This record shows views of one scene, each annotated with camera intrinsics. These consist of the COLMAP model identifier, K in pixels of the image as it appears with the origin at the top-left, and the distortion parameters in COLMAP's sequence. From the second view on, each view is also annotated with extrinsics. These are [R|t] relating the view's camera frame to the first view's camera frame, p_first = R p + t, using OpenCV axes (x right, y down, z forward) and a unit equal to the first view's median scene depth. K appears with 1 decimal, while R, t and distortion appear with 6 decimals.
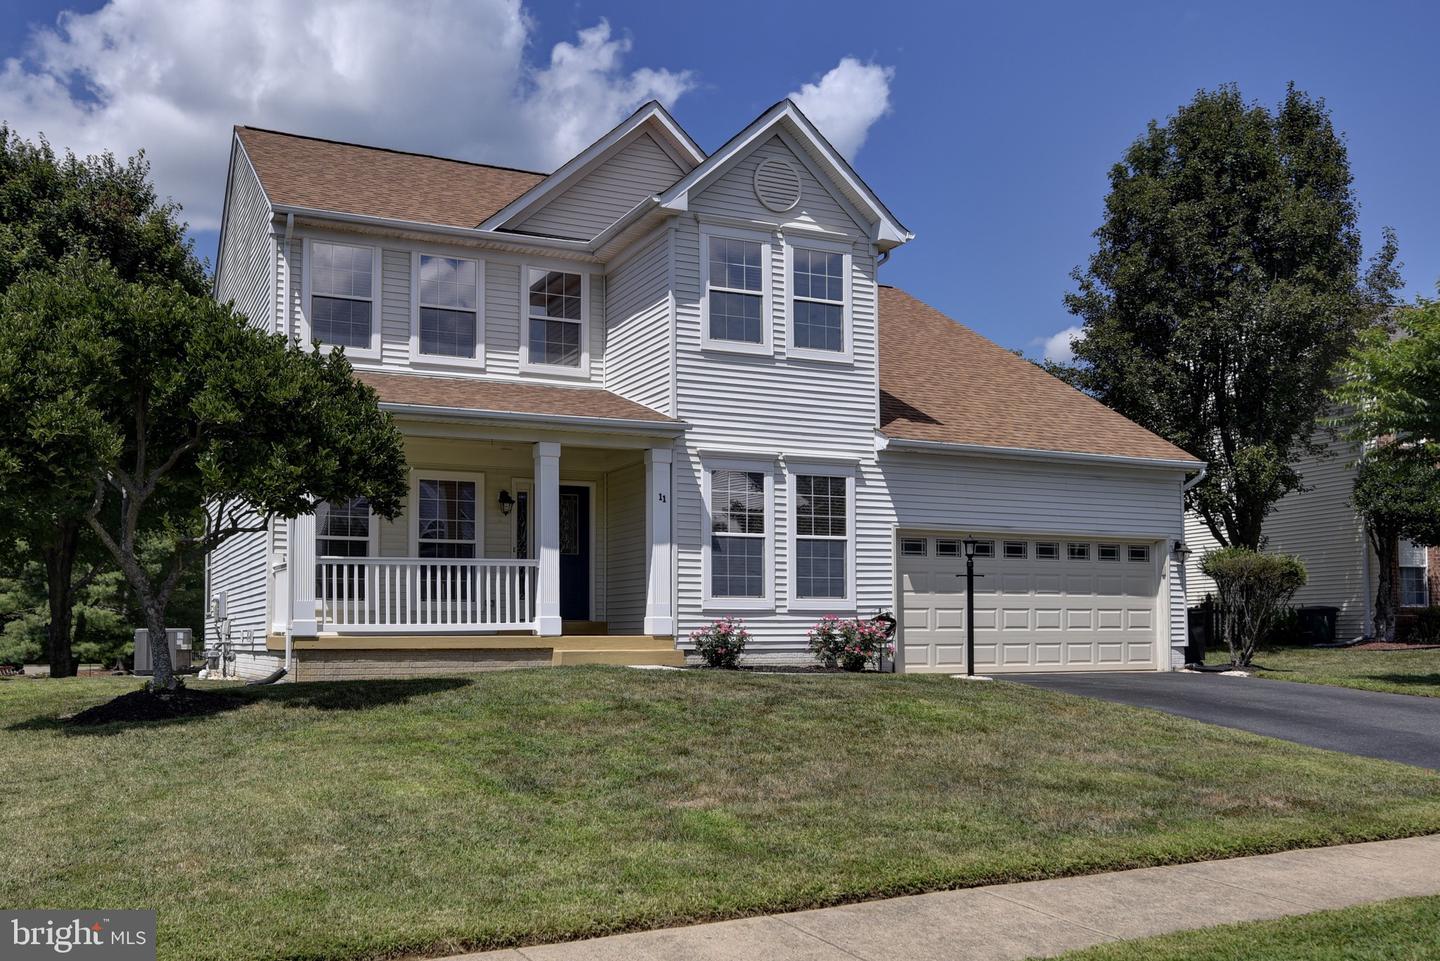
lens RADIAL K [[1264.8, 0, 722.6], [0, 1264.8, 456.2], [0, 0, 1]] dist [0.008256, 0.002002]
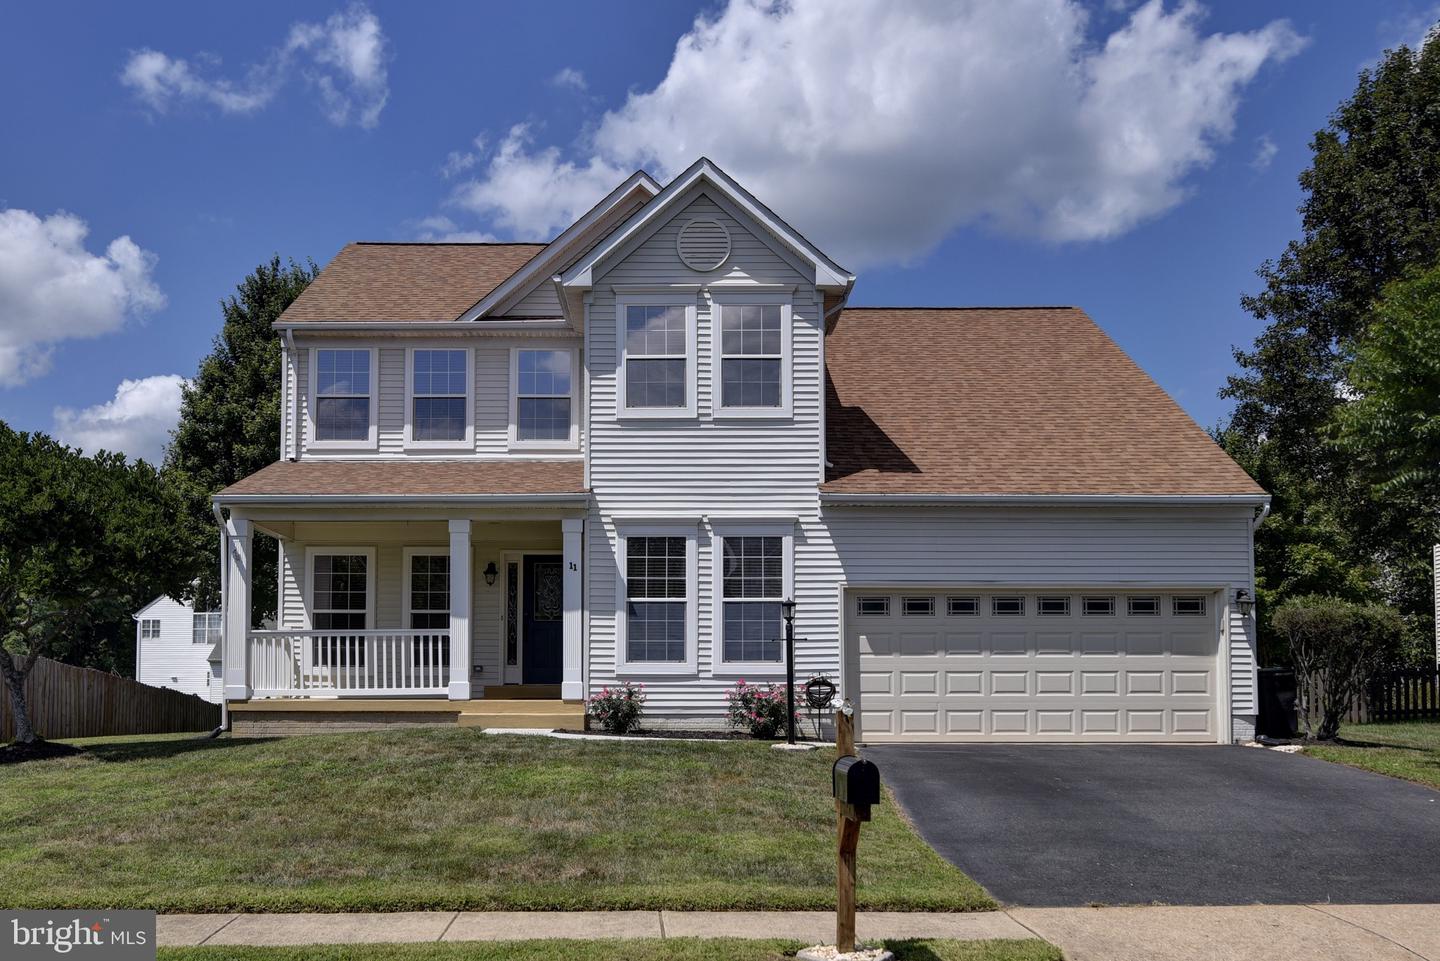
lens RADIAL K [[1396.8, 0, 745.9], [0, 1396.8, 485.6], [0, 0, 1]] dist [0.006582, 0.008370]
pose [[0.910932, -0.058107, -0.408443, 0.518328], [0.054765, 0.998301, -0.019882, -0.002449], [0.408905, -0.004258, 0.912567, 0.015284]]
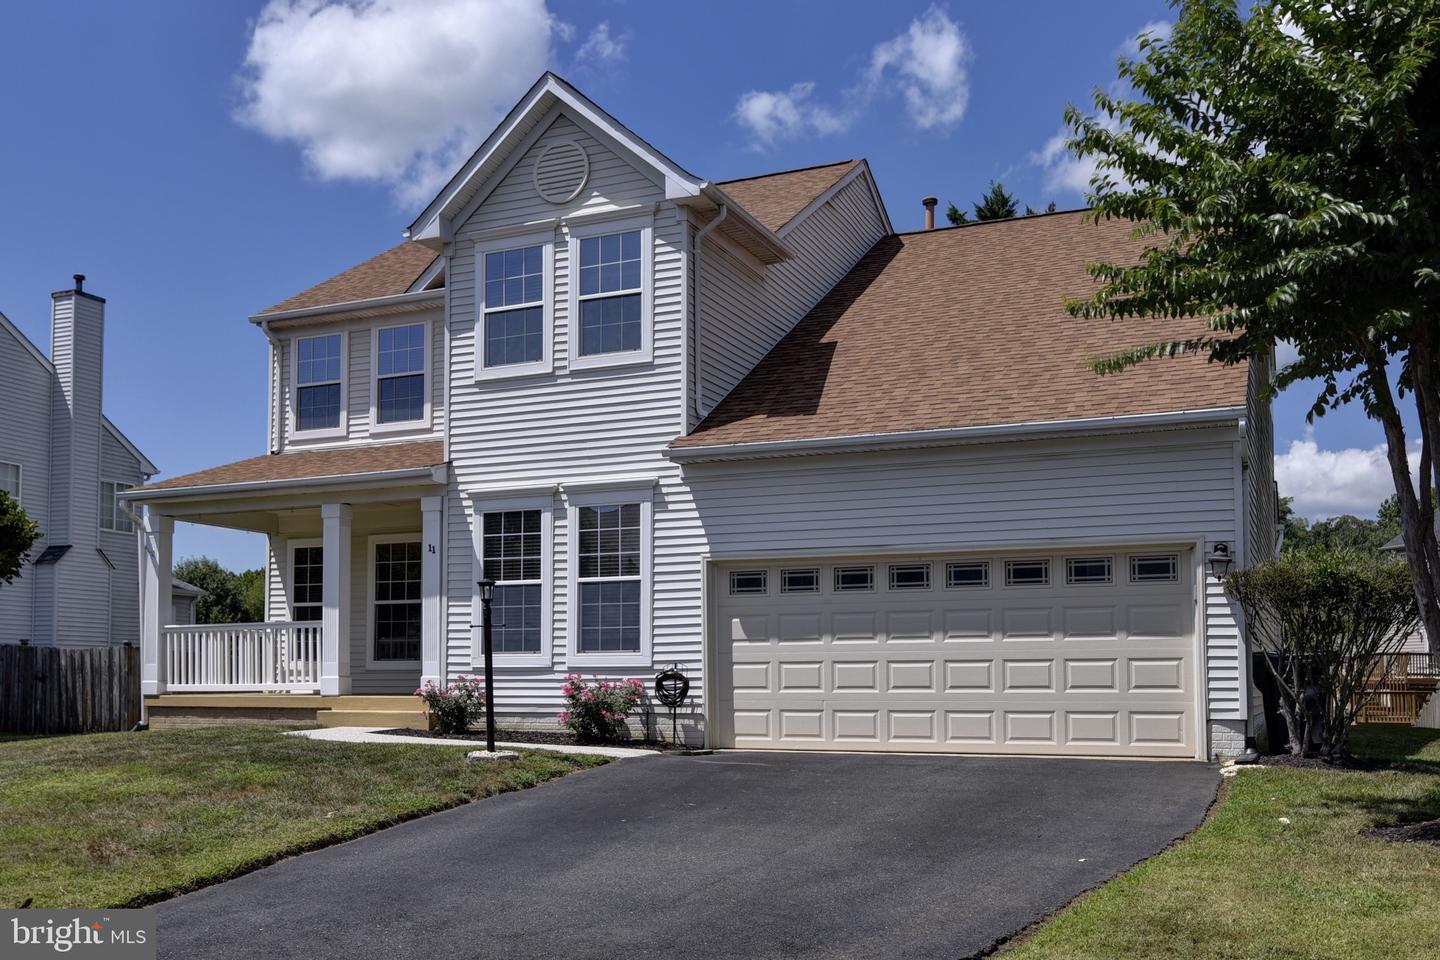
lens RADIAL K [[1396.8, 0, 745.9], [0, 1396.8, 485.1], [0, 0, 1]] dist [0.006582, 0.008370]
pose [[0.656212, -0.102812, -0.747540, 0.828221], [0.105212, 0.993464, -0.044277, 0.053004], [0.747206, -0.049595, 0.662740, 0.462648]]
